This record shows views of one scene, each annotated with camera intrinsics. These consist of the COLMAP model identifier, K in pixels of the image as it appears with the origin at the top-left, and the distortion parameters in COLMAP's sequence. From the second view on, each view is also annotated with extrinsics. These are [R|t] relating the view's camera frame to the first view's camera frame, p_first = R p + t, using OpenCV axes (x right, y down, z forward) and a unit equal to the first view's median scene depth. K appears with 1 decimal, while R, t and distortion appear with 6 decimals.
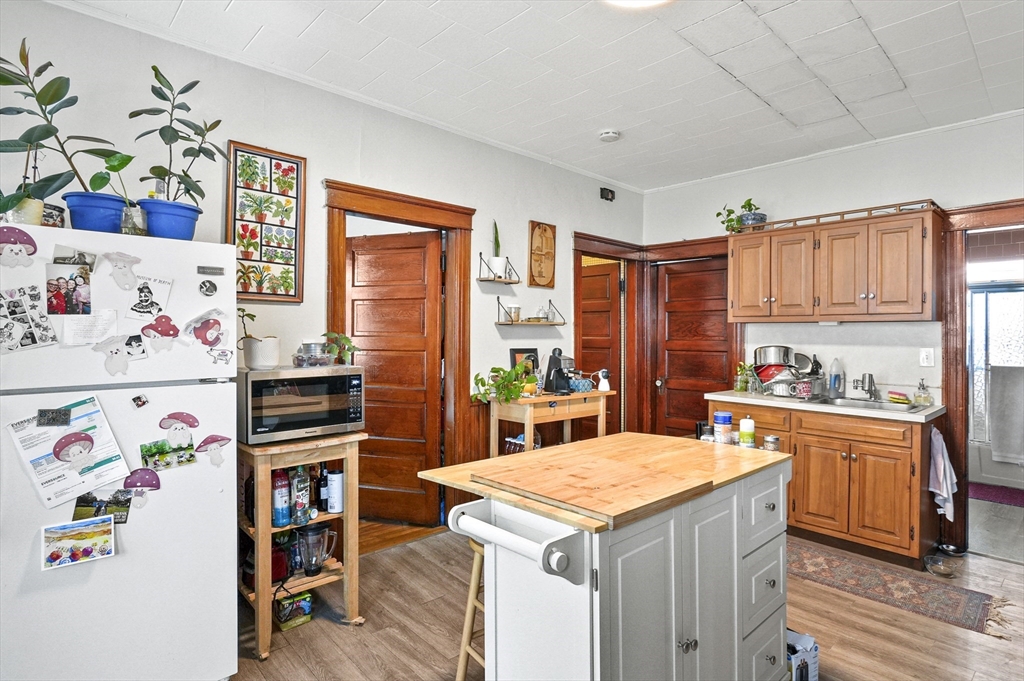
lens RADIAL K [[534.8, 0, 513.2], [0, 534.8, 335.4], [0, 0, 1]] dist [-0.000964, 0.001744]
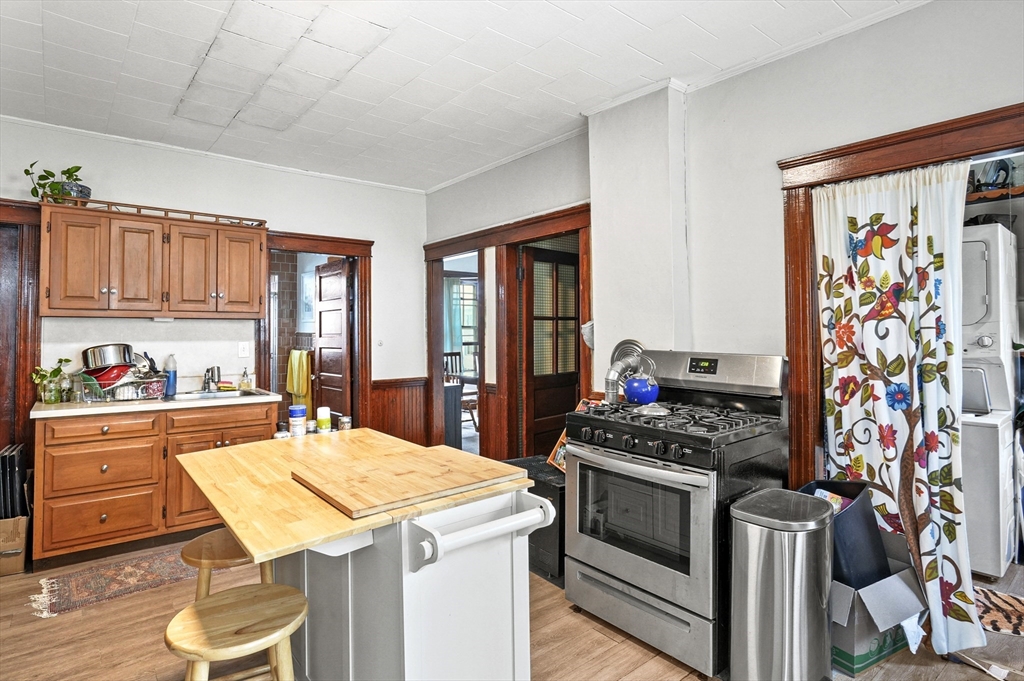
lens RADIAL K [[534.8, 0, 506.7], [0, 534.8, 322.0], [0, 0, 1]] dist [-0.000964, 0.001744]
pose [[0.067160, 0.013249, 0.997654, -0.369644], [0.007434, 0.999877, -0.013779, 0.000457], [-0.997715, 0.008342, 0.067053, 0.323628]]
